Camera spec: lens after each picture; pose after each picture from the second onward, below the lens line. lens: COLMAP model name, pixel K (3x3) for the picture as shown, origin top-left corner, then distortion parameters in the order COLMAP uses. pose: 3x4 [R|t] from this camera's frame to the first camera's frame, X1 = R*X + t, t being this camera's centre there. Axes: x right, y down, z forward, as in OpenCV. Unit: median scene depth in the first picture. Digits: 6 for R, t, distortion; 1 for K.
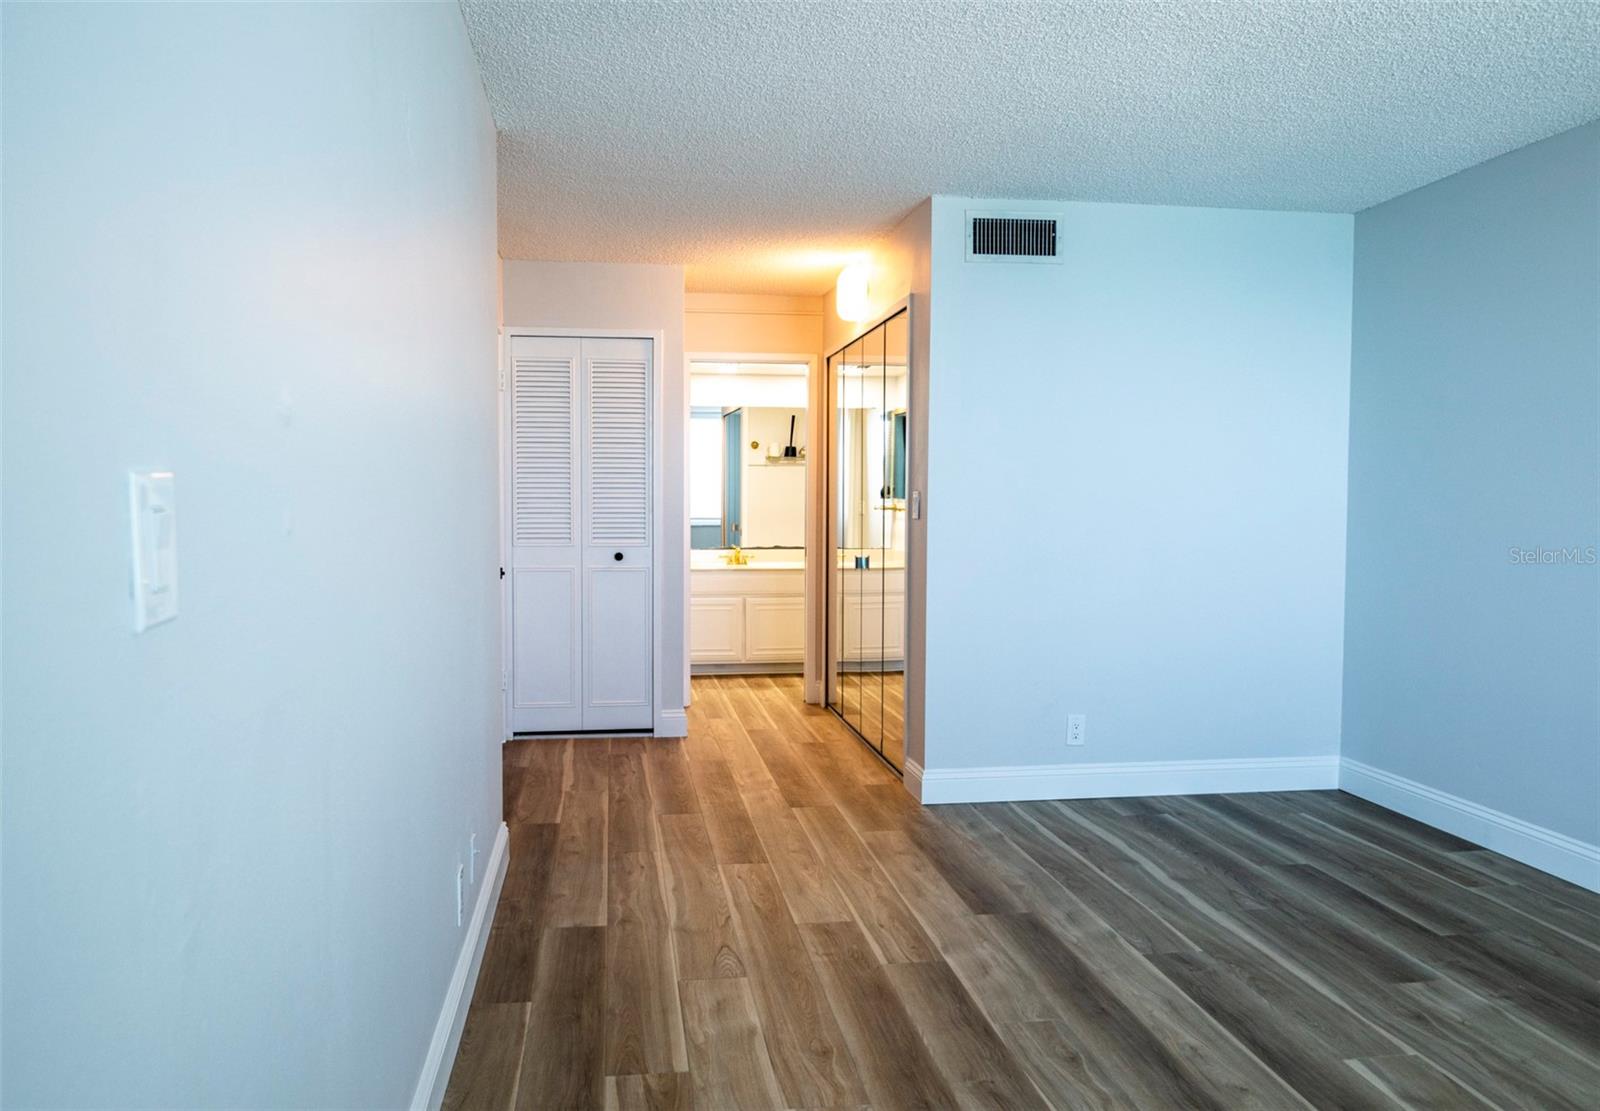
lens RADIAL K [[1122.9, 0, 799.0], [0, 1122.9, 555.7], [0, 0, 1]] dist [-0.000067, 0.000000]
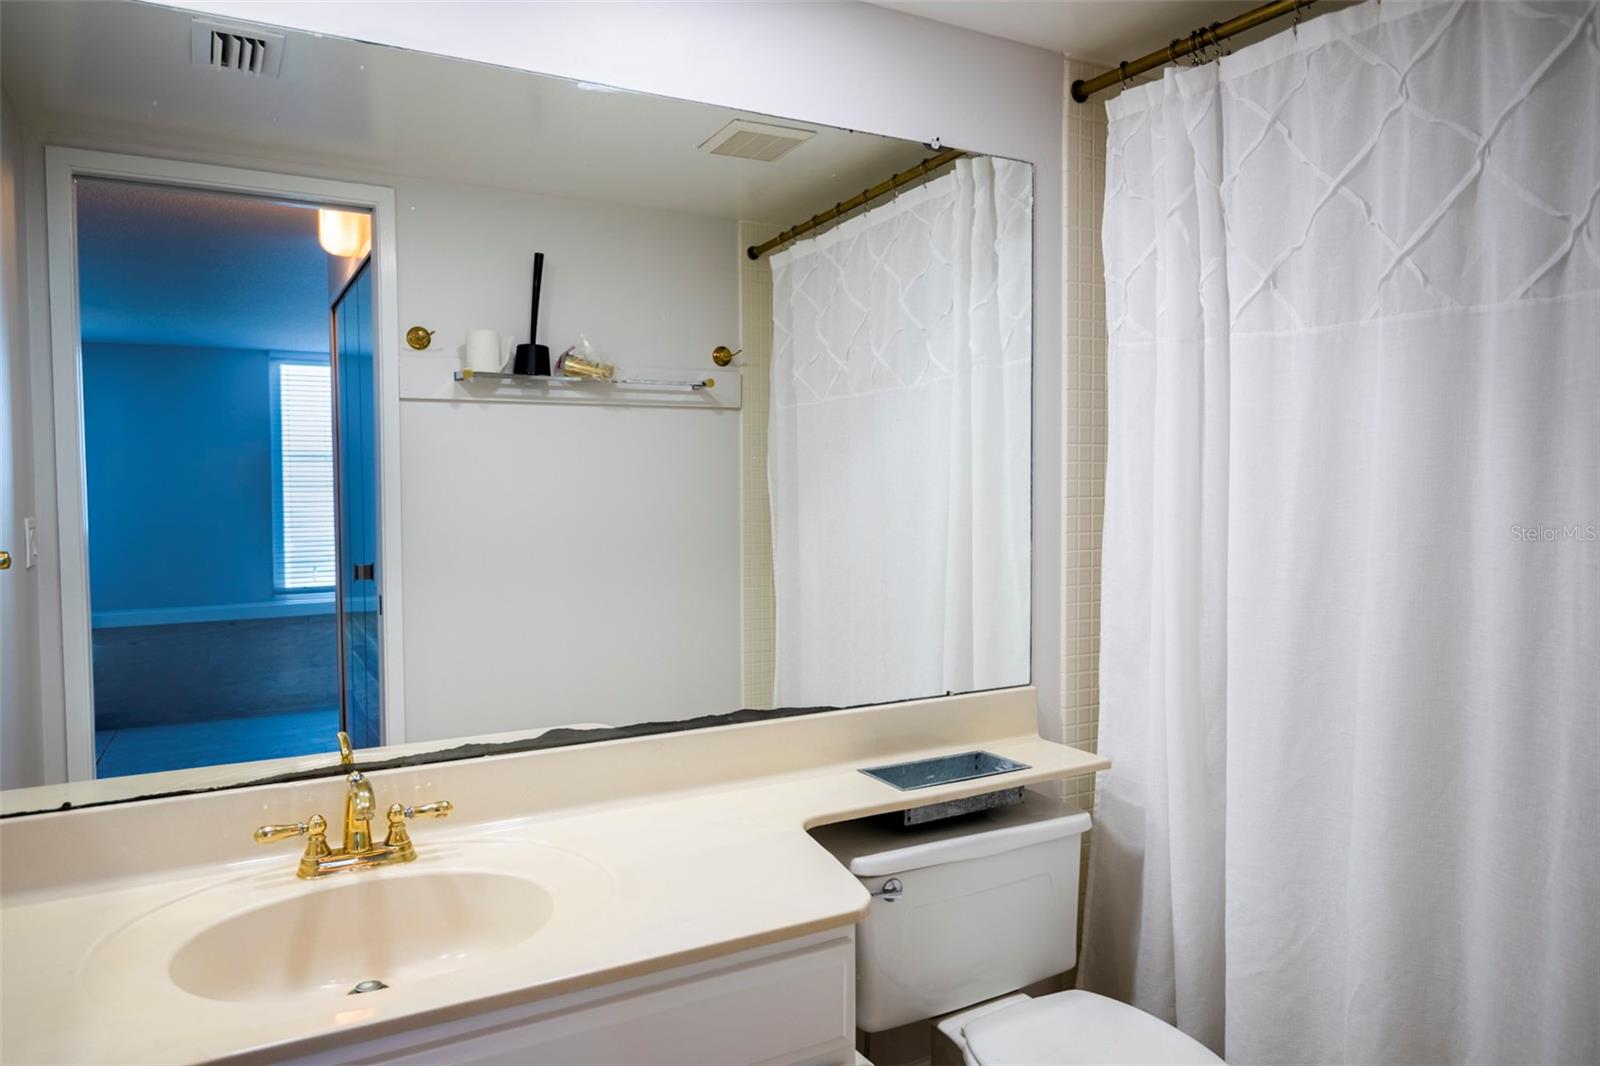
lens RADIAL K [[1043.8, 0, 799.6], [0, 1043.8, 530.0], [0, 0, 1]] dist [-0.001194, 0.004034]
pose [[0.946220, -0.021104, 0.322835, -0.033988], [0.022780, 0.999739, -0.001415, -0.039022], [-0.322721, 0.008693, 0.946454, 0.675815]]
